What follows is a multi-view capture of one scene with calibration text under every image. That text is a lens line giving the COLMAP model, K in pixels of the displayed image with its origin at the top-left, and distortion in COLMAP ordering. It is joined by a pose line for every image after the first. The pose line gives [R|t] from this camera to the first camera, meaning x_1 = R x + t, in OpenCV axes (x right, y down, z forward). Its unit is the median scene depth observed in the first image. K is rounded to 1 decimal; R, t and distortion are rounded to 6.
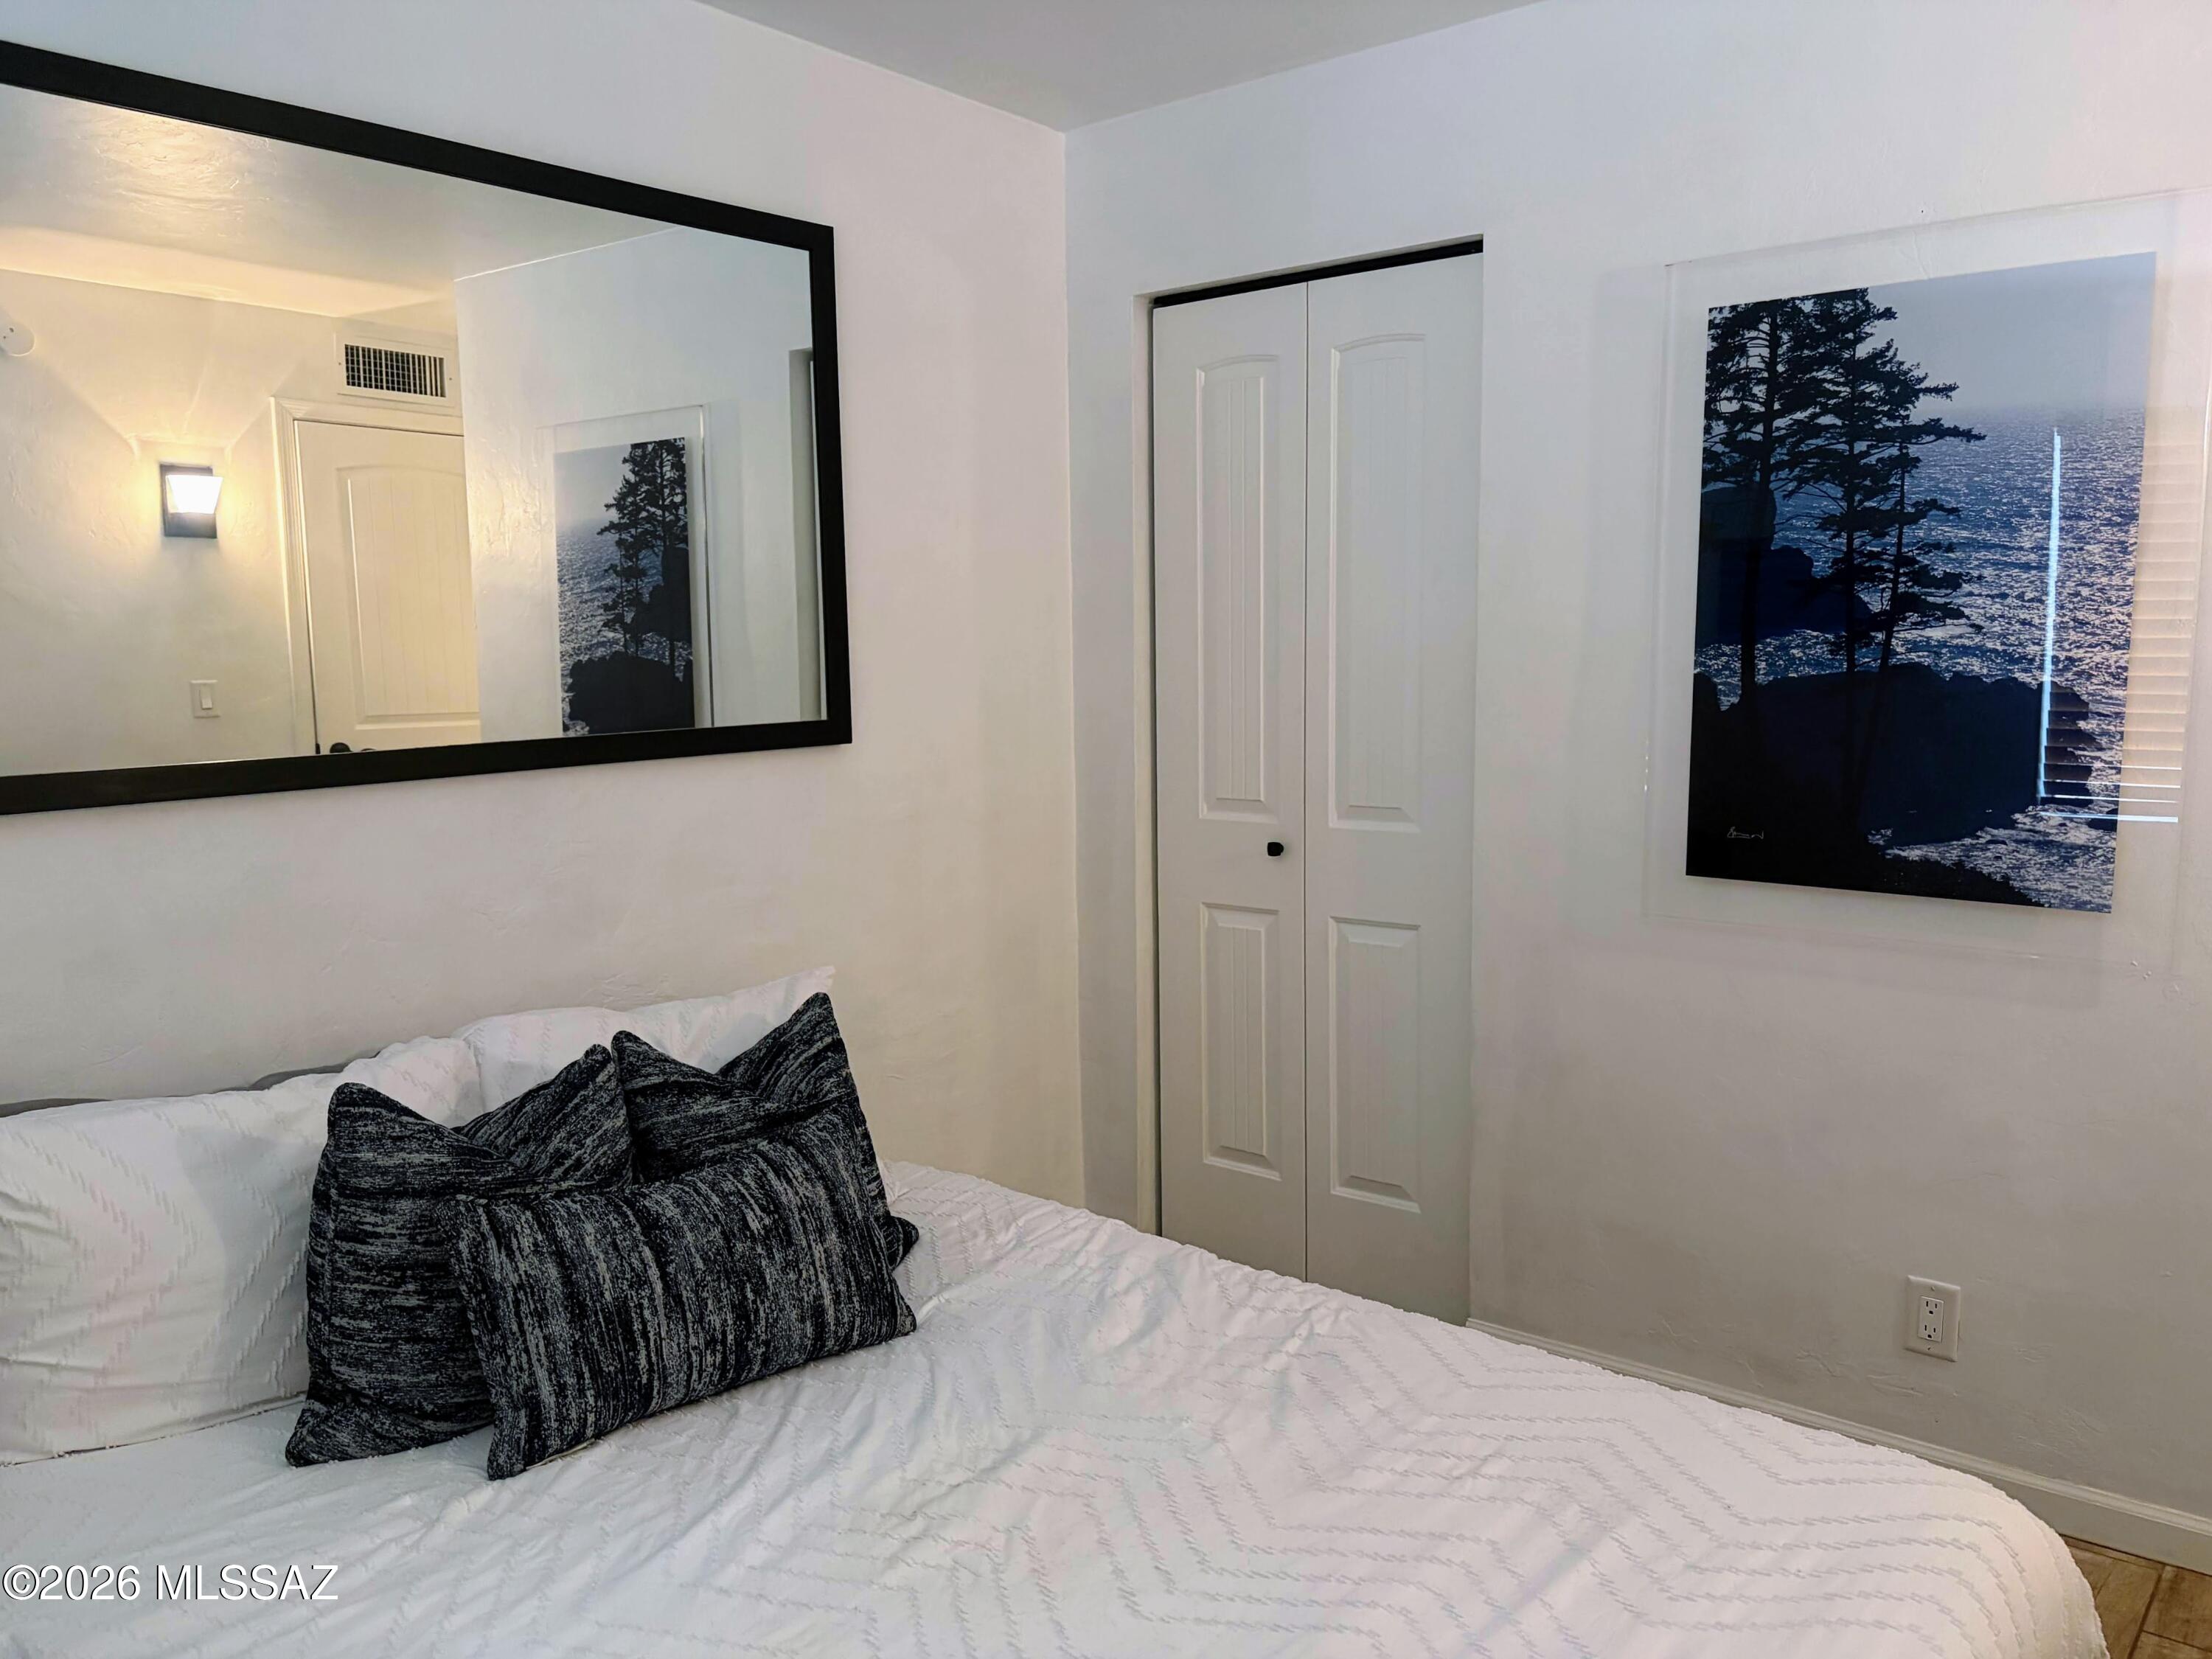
lens RADIAL K [[1680.0, 0, 1123.6], [0, 1680.0, 827.6], [0, 0, 1]] dist [0.042145, -0.004212]
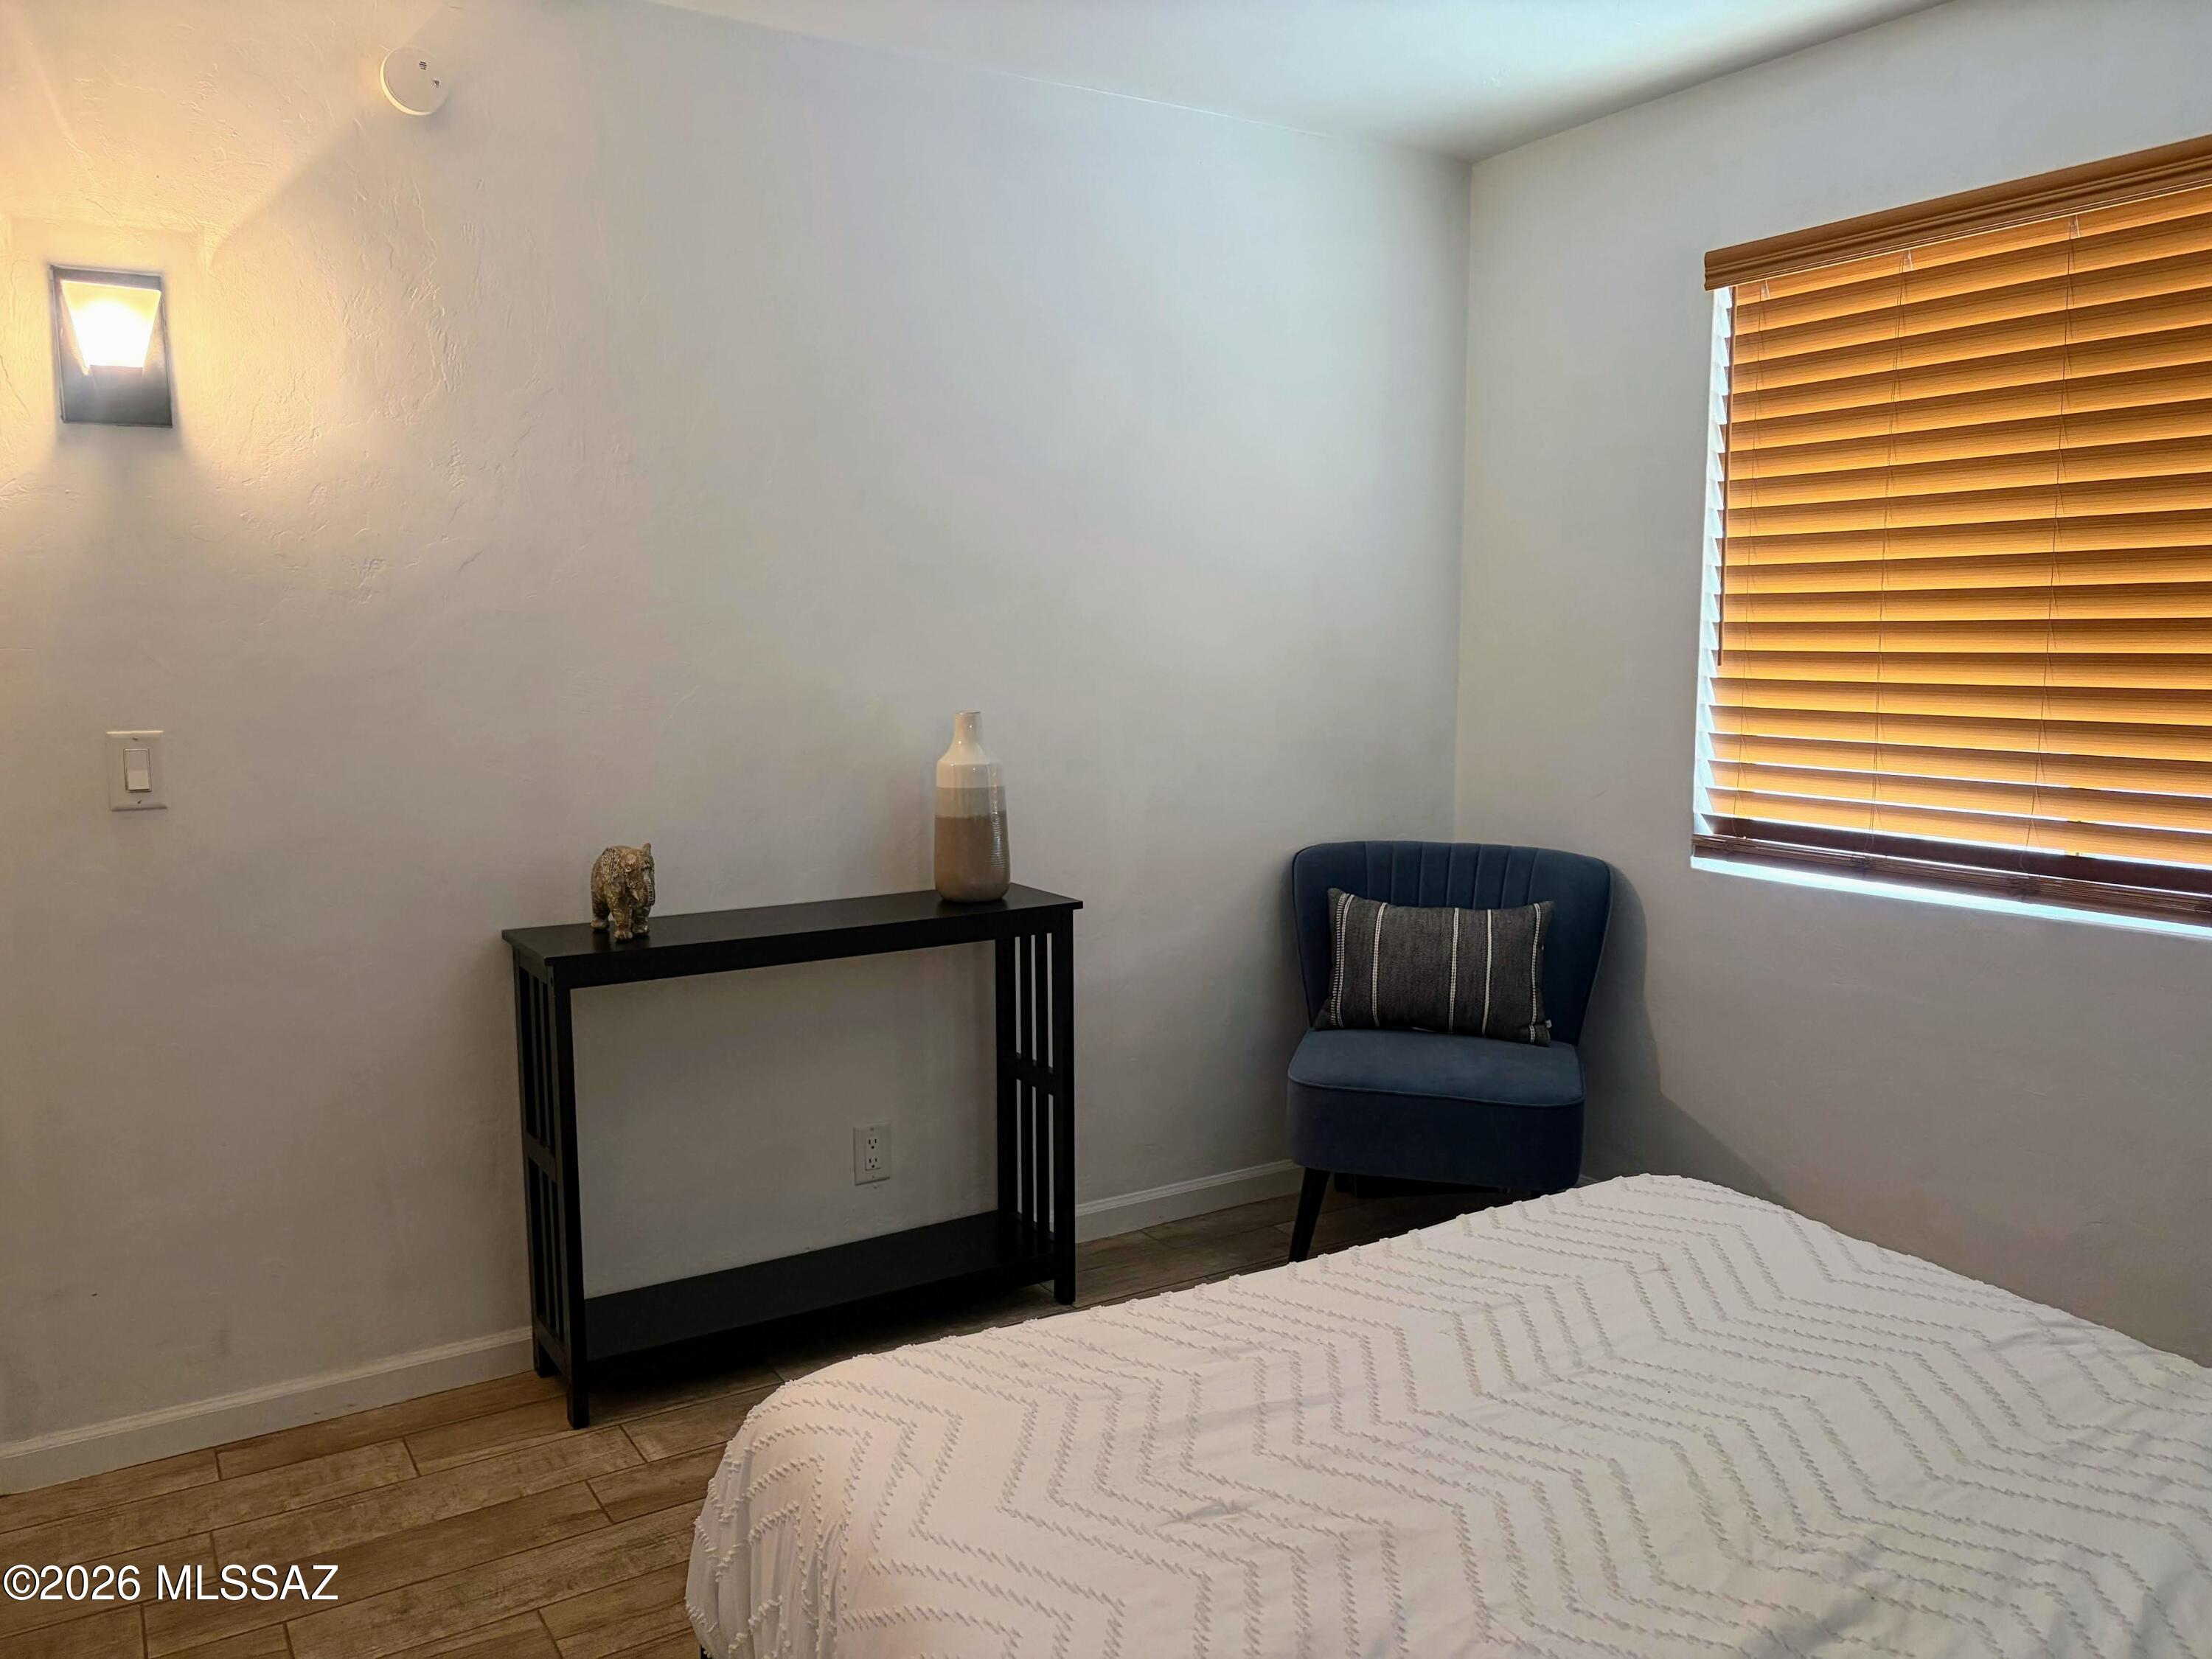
lens RADIAL K [[1680.0, 0, 1123.6], [0, 1680.0, 827.6], [0, 0, 1]] dist [0.042145, -0.004212]
pose [[-0.947072, -0.023762, 0.320140, -0.028693], [0.050139, 0.974068, 0.220628, -0.169440], [-0.317081, 0.225002, -0.921322, 1.642857]]
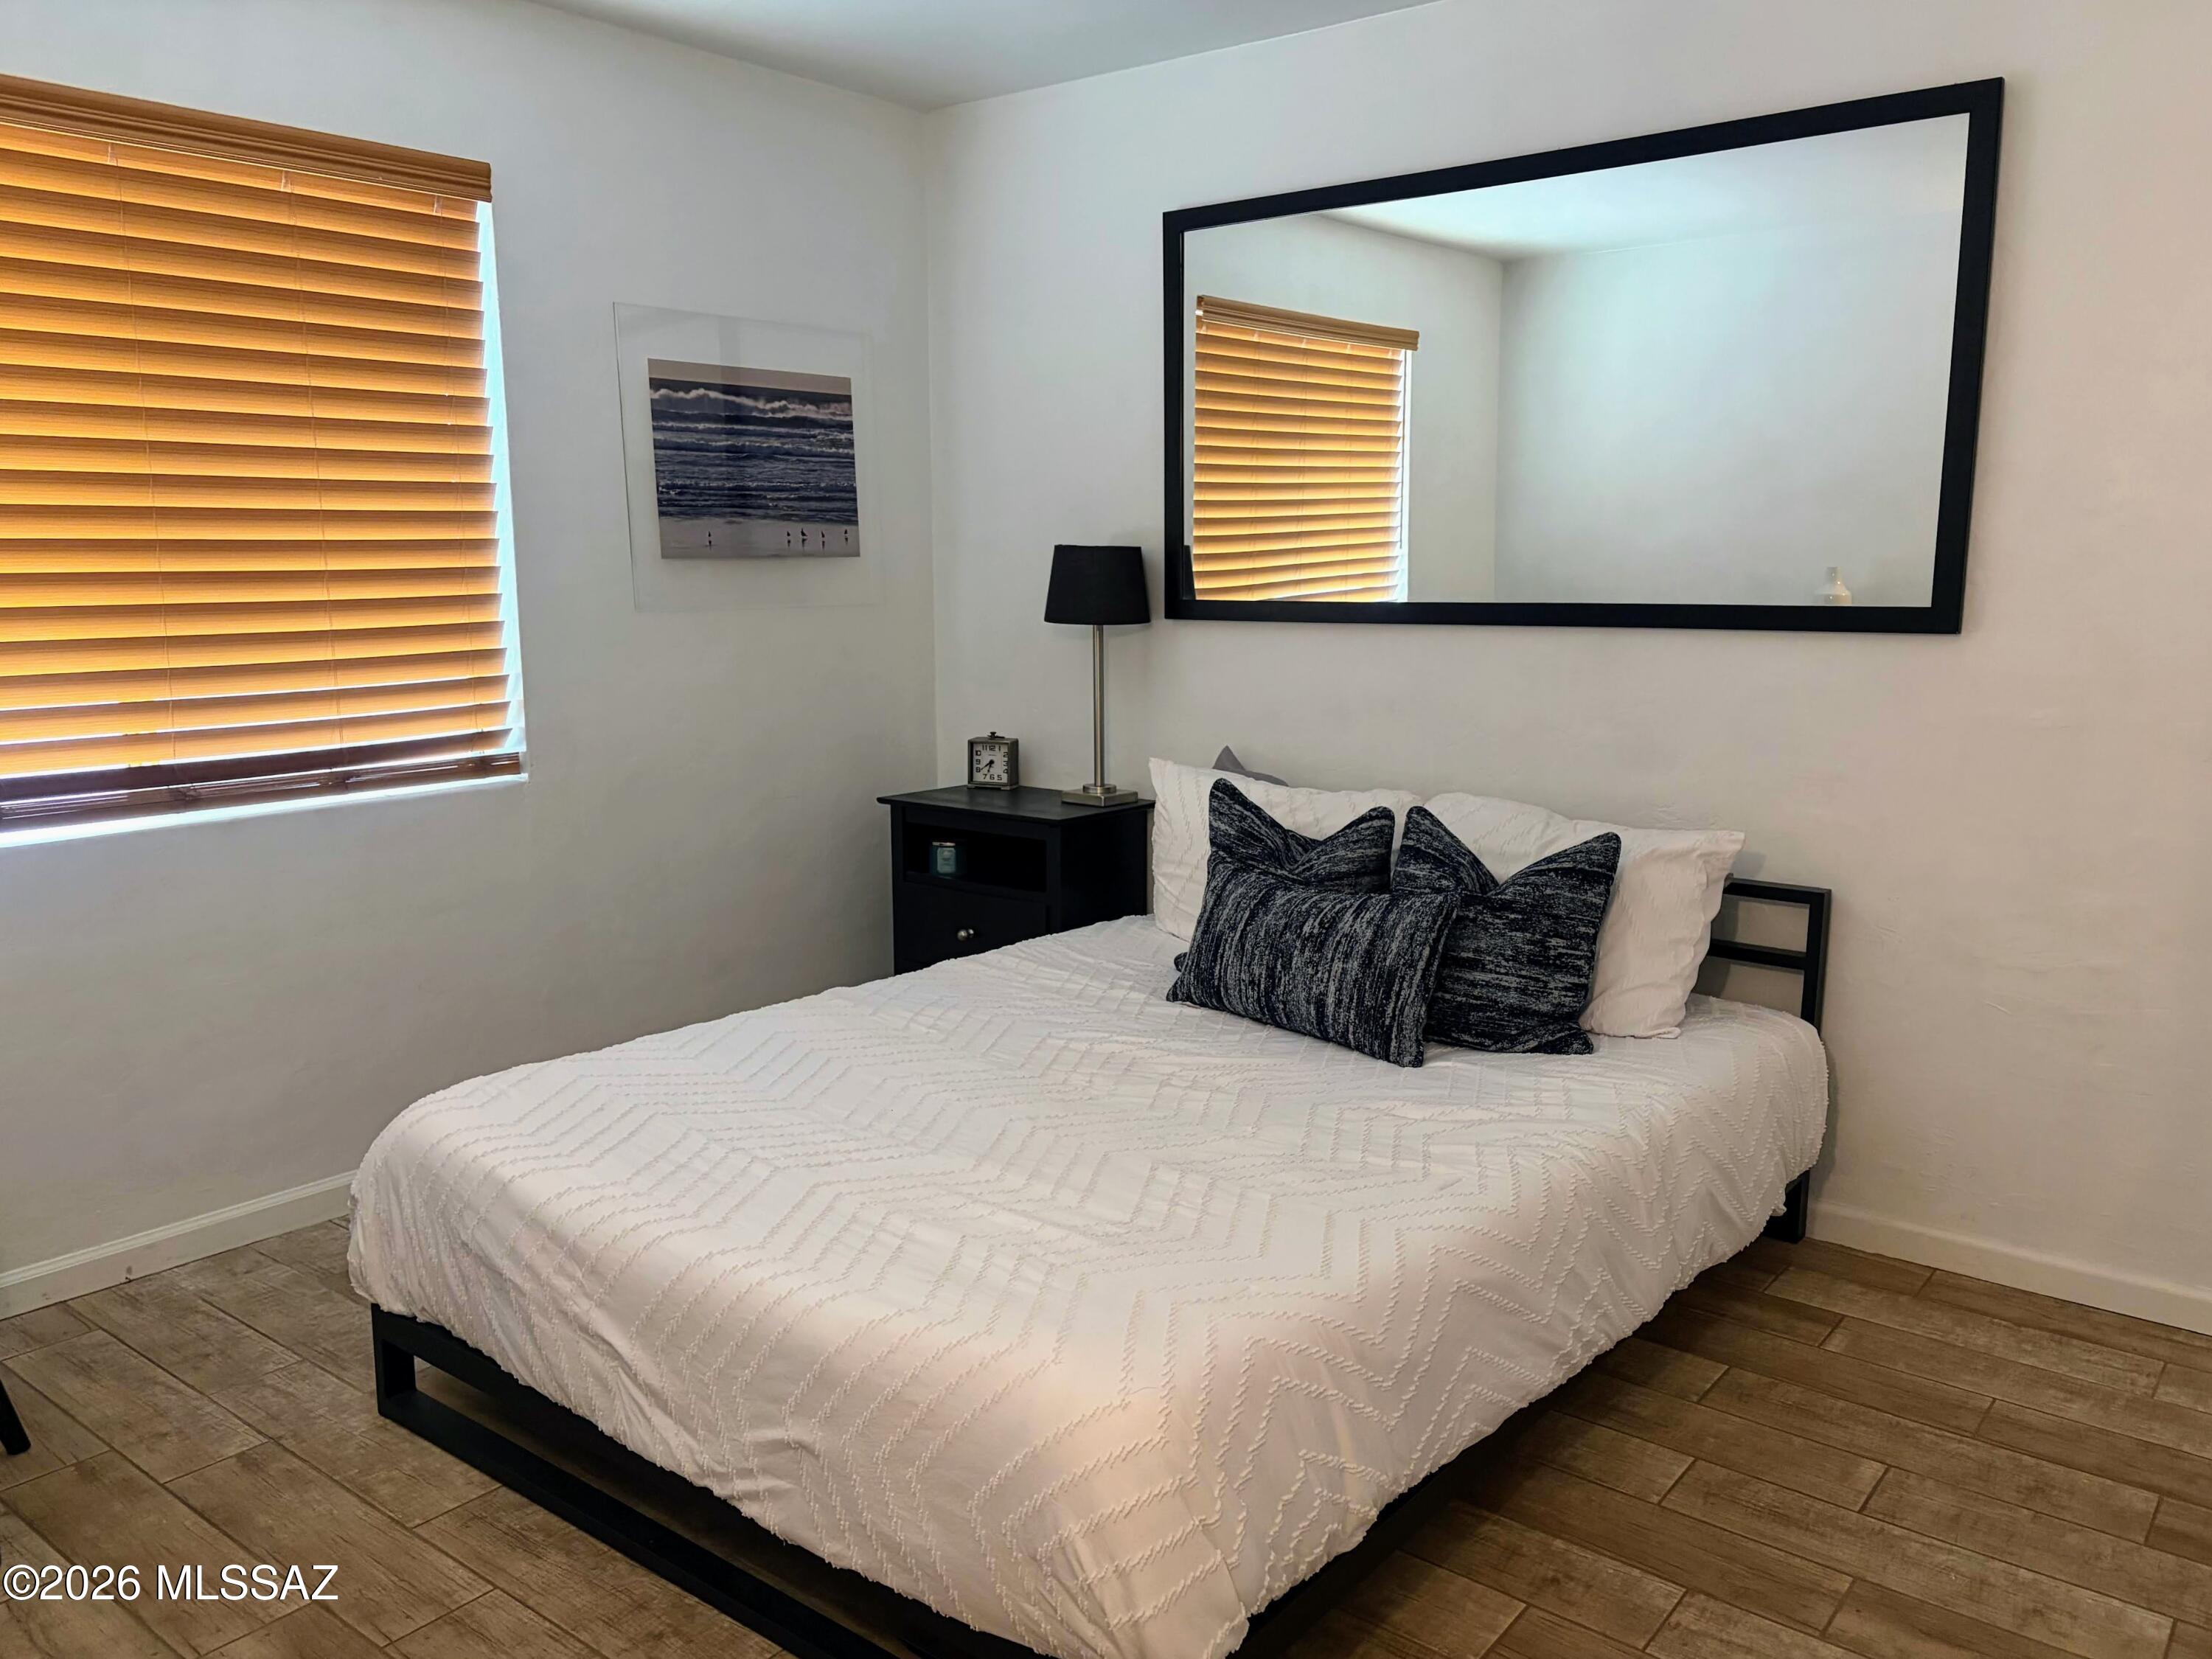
lens RADIAL K [[1680.0, 0, 1123.6], [0, 1680.0, 827.6], [0, 0, 1]] dist [0.042145, -0.004212]
pose [[0.018498, 0.174439, -0.984494, 1.258908], [-0.115831, 0.978407, 0.171184, -0.085857], [0.993097, 0.110868, 0.038304, 0.814569]]
